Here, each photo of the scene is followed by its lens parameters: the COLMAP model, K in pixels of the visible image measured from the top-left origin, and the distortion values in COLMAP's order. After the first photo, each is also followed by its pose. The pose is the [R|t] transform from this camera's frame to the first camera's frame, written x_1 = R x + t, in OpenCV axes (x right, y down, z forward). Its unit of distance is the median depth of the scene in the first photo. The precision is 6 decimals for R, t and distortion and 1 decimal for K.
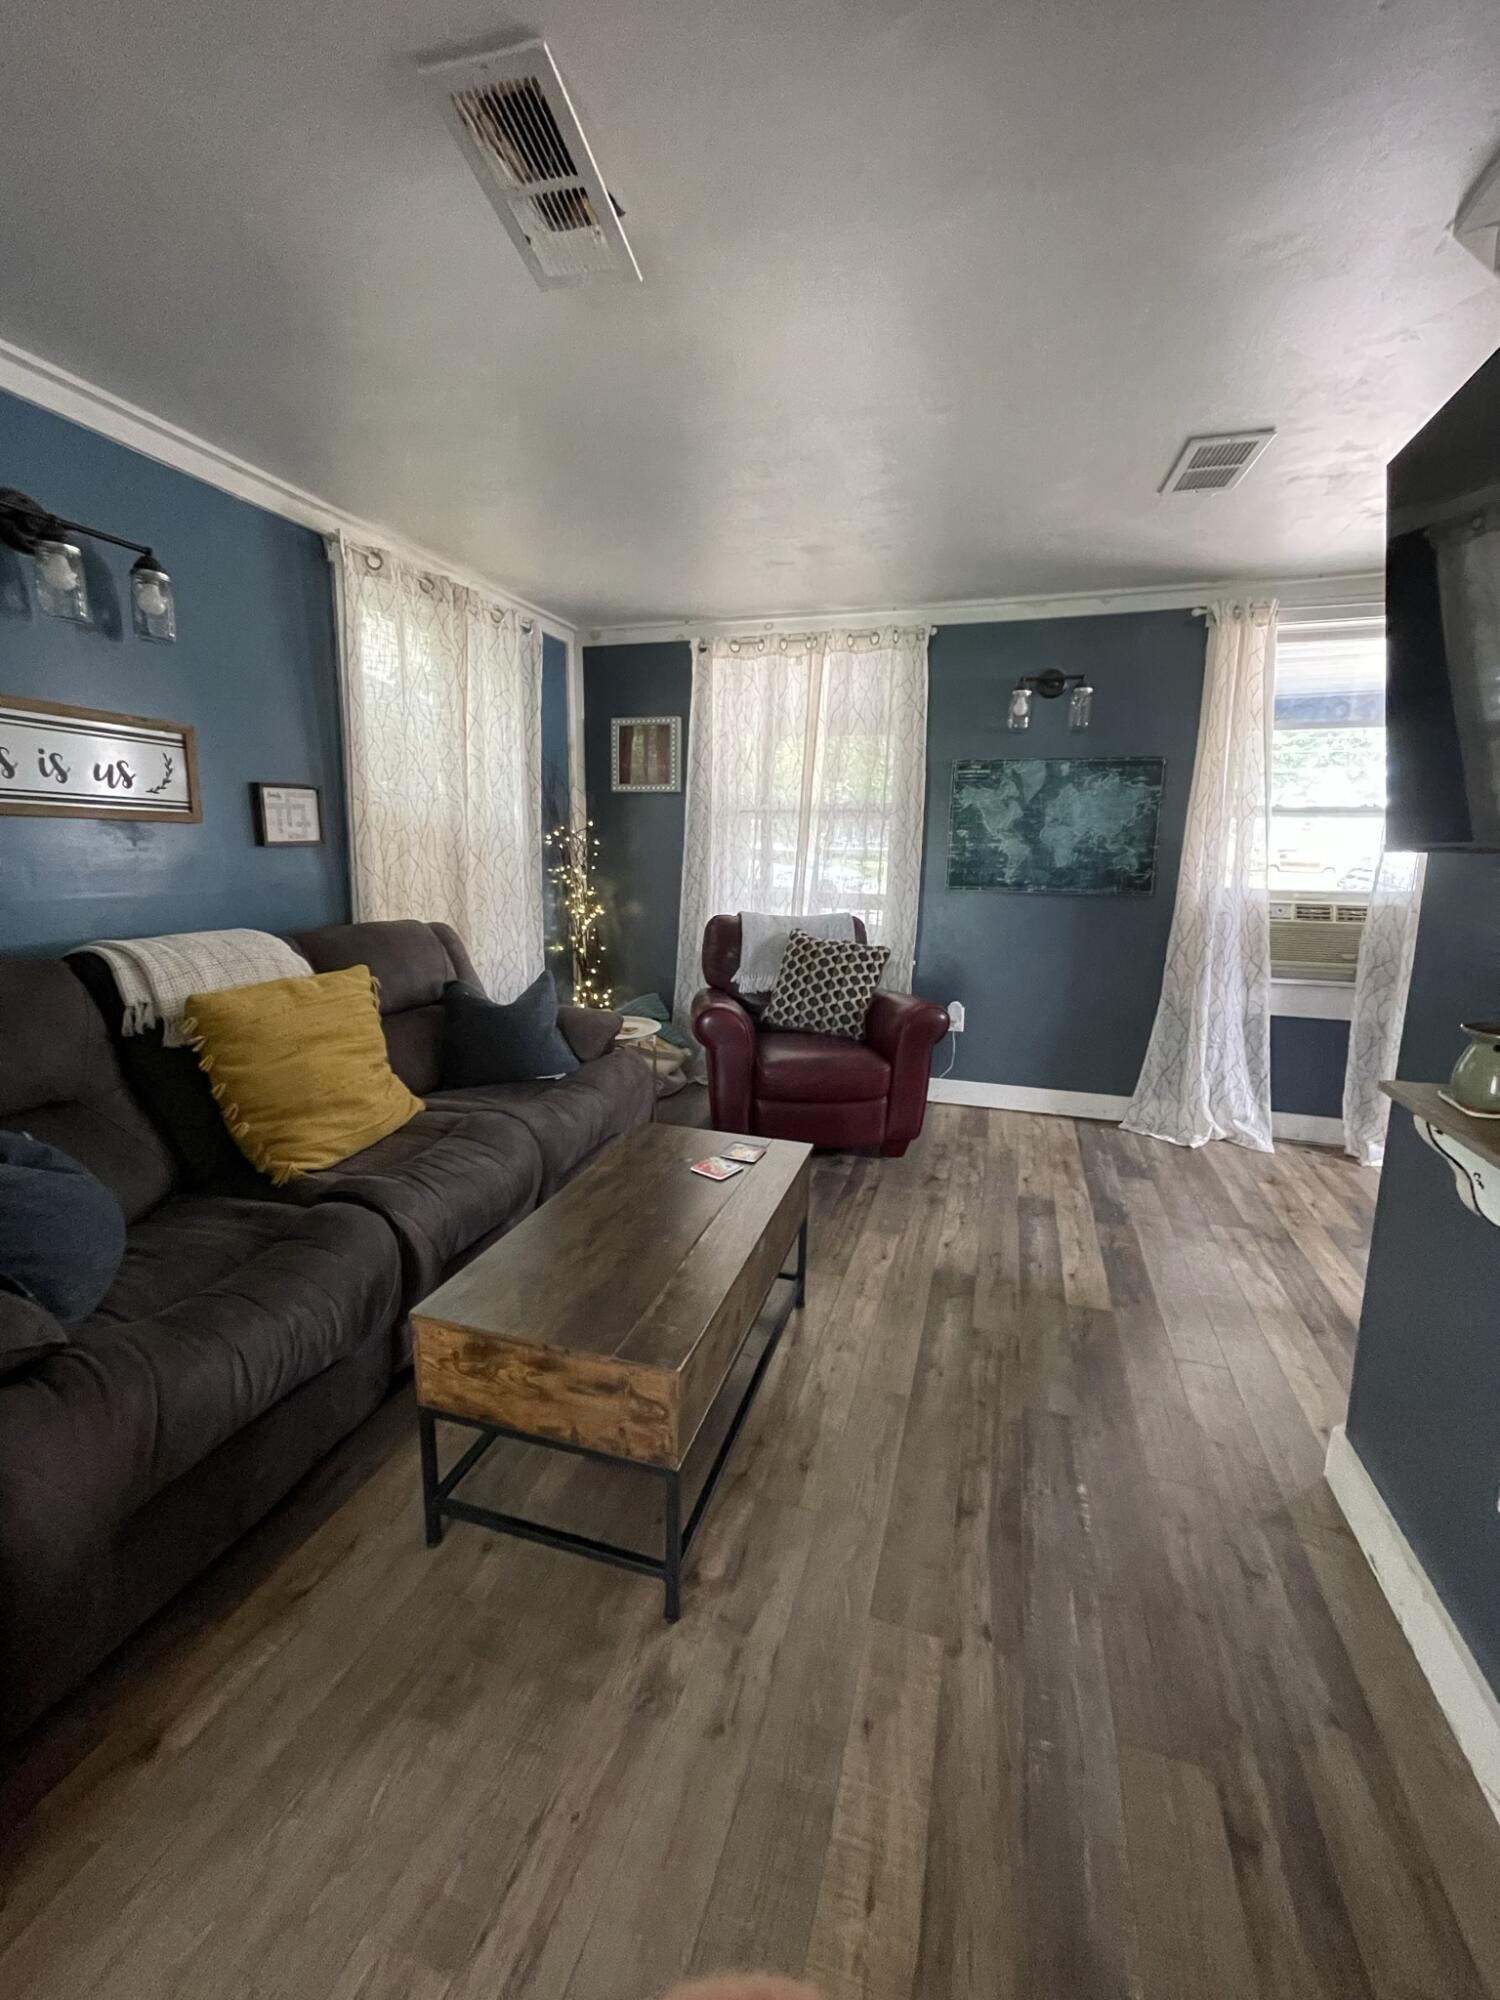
lens RADIAL K [[811.0, 0, 739.6], [0, 811.0, 983.8], [0, 0, 1]] dist [-0.002202, 0.003584]
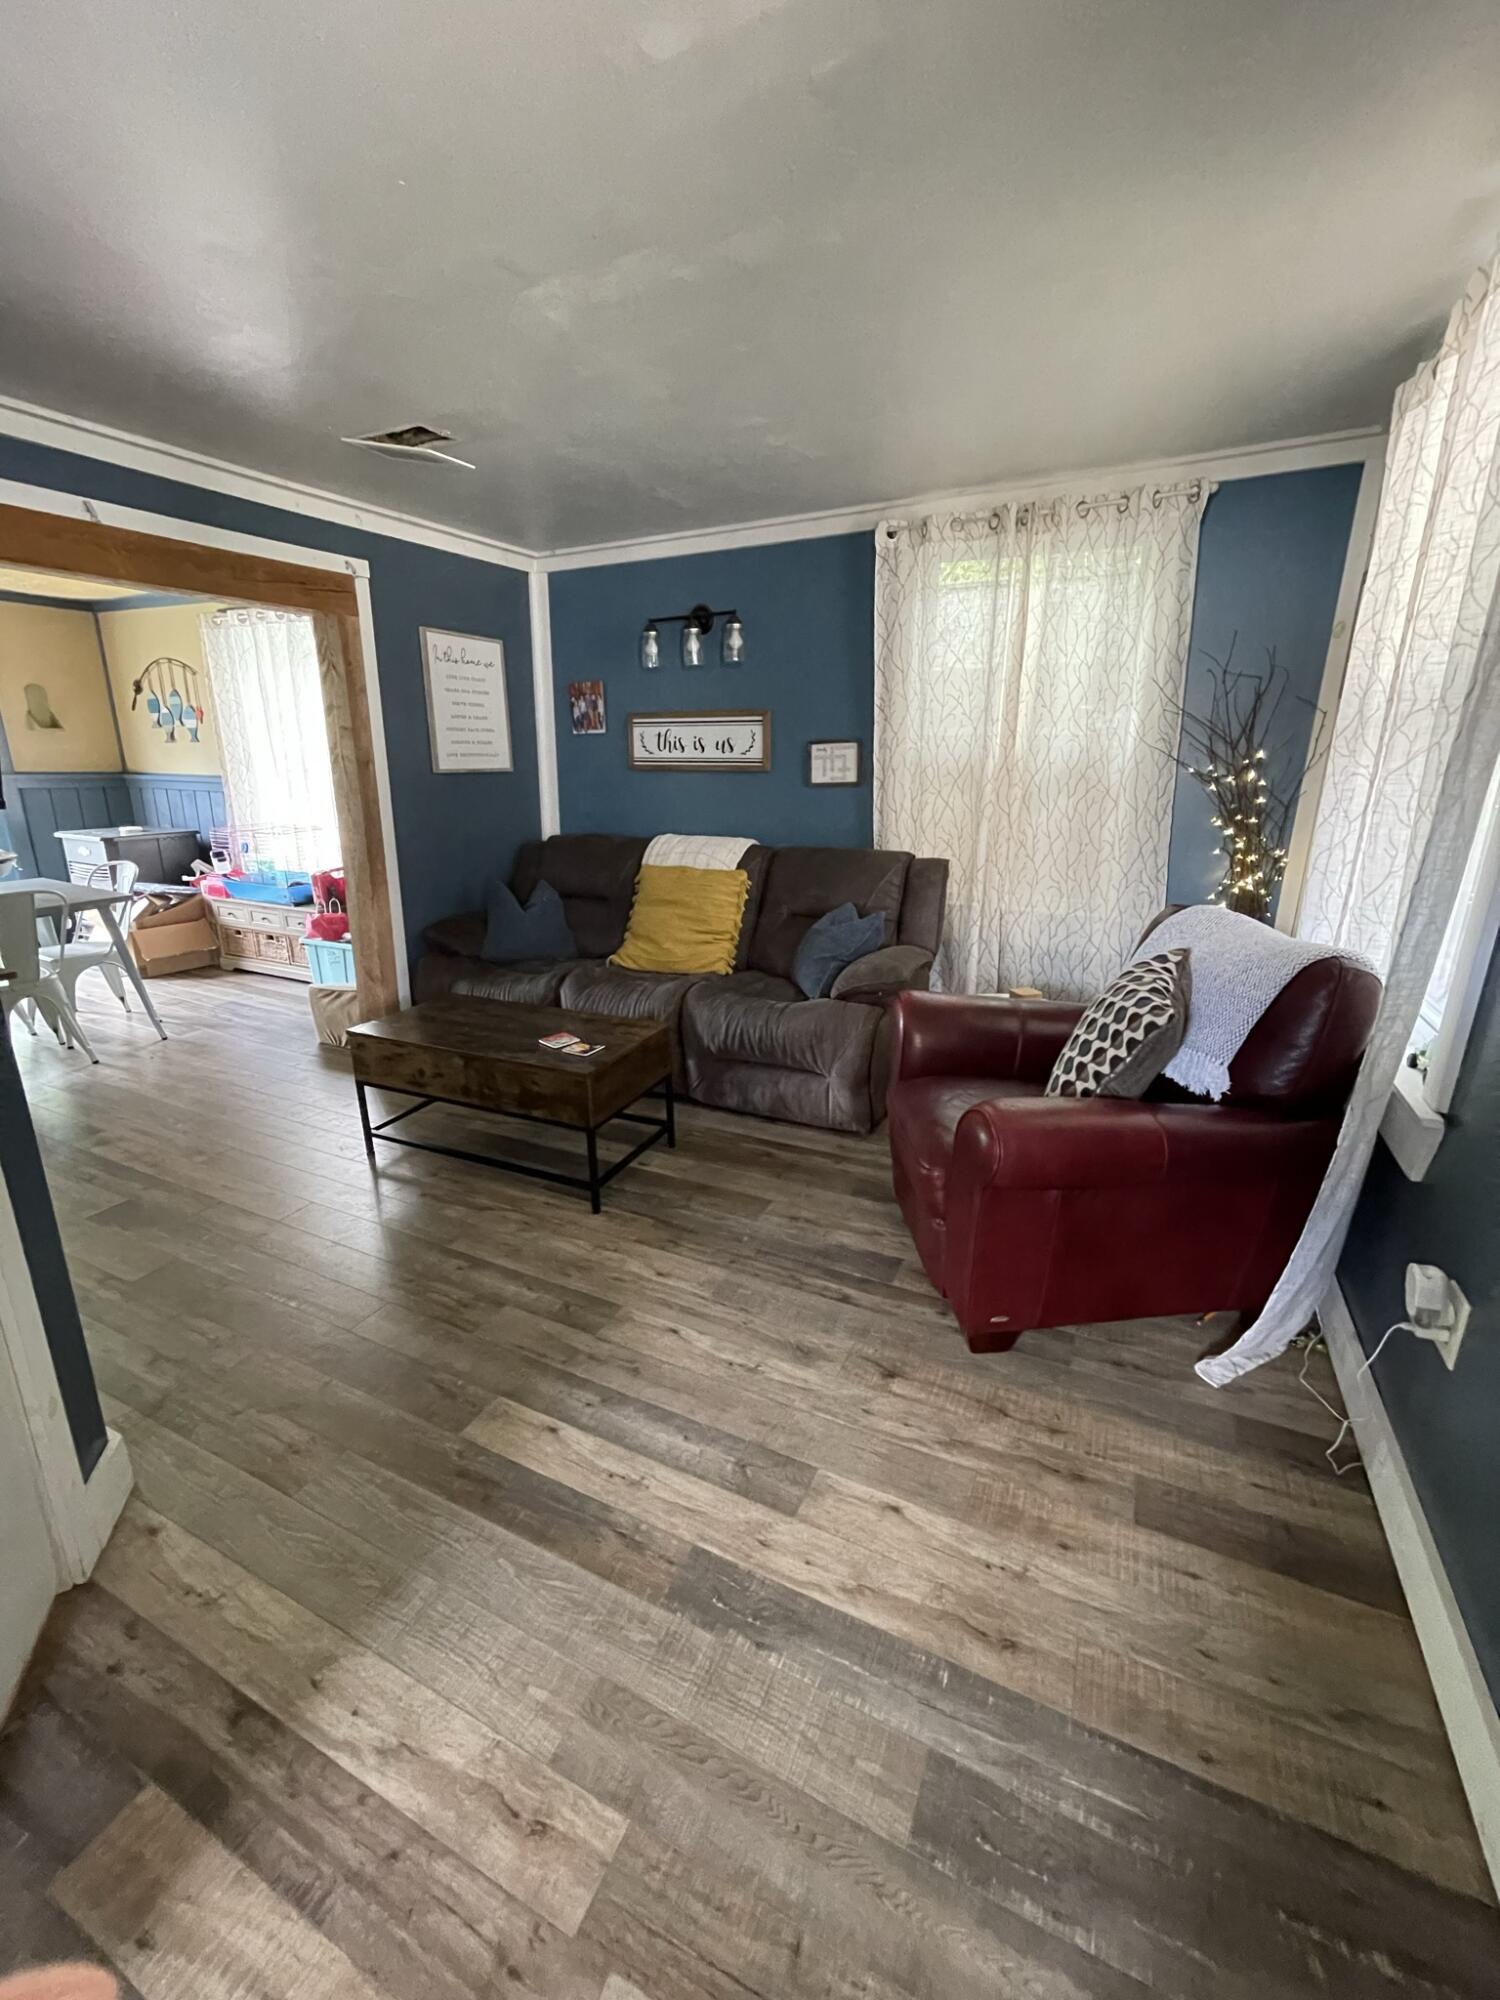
lens RADIAL K [[811.0, 0, 750.8], [0, 811.0, 989.4], [0, 0, 1]] dist [-0.002202, 0.003584]
pose [[-0.140546, 0.250888, -0.957759, 0.871261], [-0.163168, 0.948264, 0.272345, -0.194335], [0.976536, 0.194553, -0.092338, 1.055342]]
